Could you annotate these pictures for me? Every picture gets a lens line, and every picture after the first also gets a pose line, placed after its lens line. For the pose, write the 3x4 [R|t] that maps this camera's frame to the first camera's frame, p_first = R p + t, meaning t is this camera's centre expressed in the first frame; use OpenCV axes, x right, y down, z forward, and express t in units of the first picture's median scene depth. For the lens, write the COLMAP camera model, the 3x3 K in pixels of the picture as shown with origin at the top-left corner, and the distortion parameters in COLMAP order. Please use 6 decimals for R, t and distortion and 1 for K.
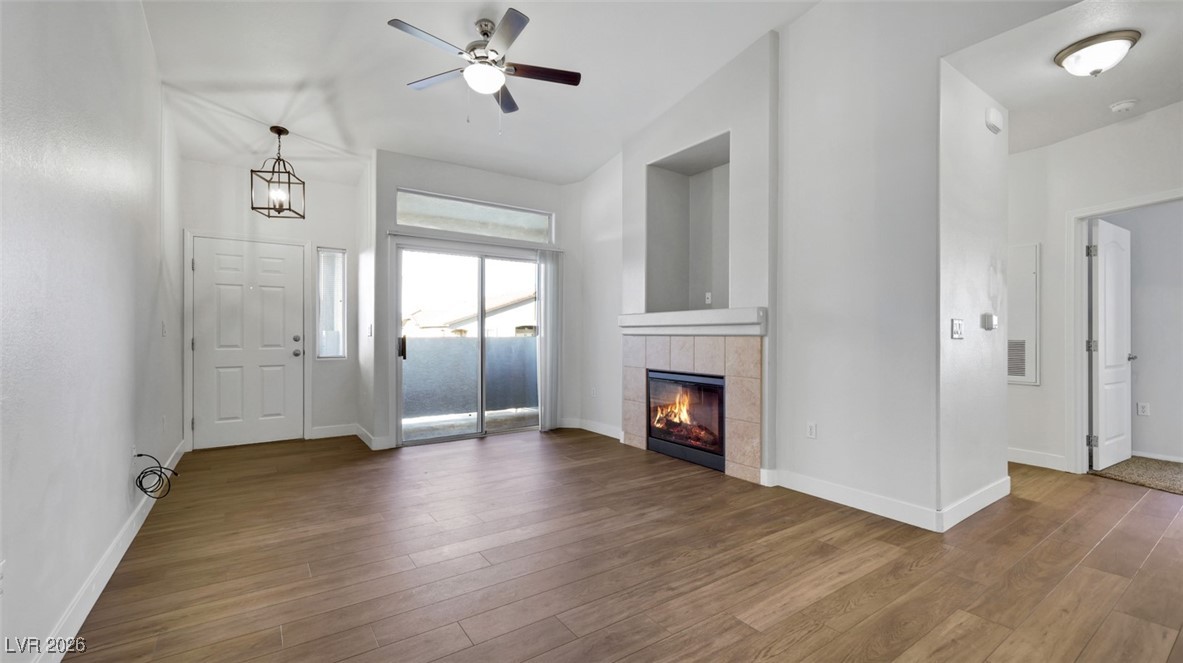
lens RADIAL K [[501.9, 0, 567.6], [0, 501.9, 332.9], [0, 0, 1]] dist [0.001808, 0.000365]
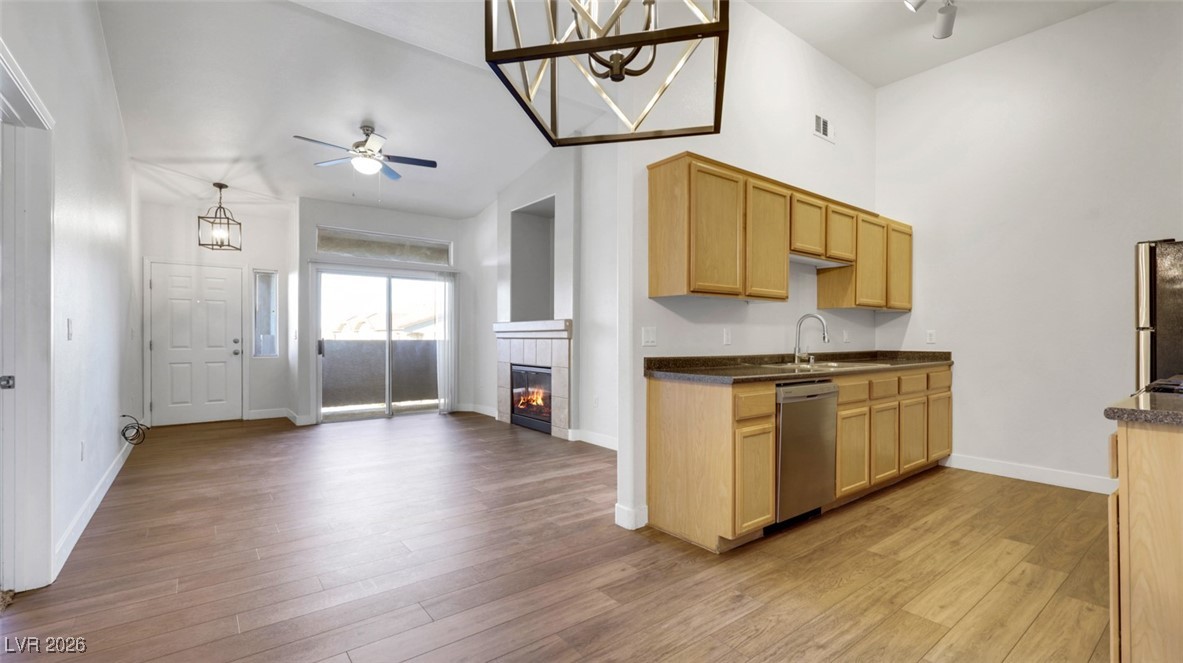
lens RADIAL K [[501.9, 0, 579.0], [0, 501.9, 338.0], [0, 0, 1]] dist [0.001808, 0.000365]
pose [[0.995977, -0.000083, 0.089604, 0.252471], [-0.000324, 0.999990, 0.004524, -0.002792], [-0.089603, -0.004535, 0.995967, -0.413306]]
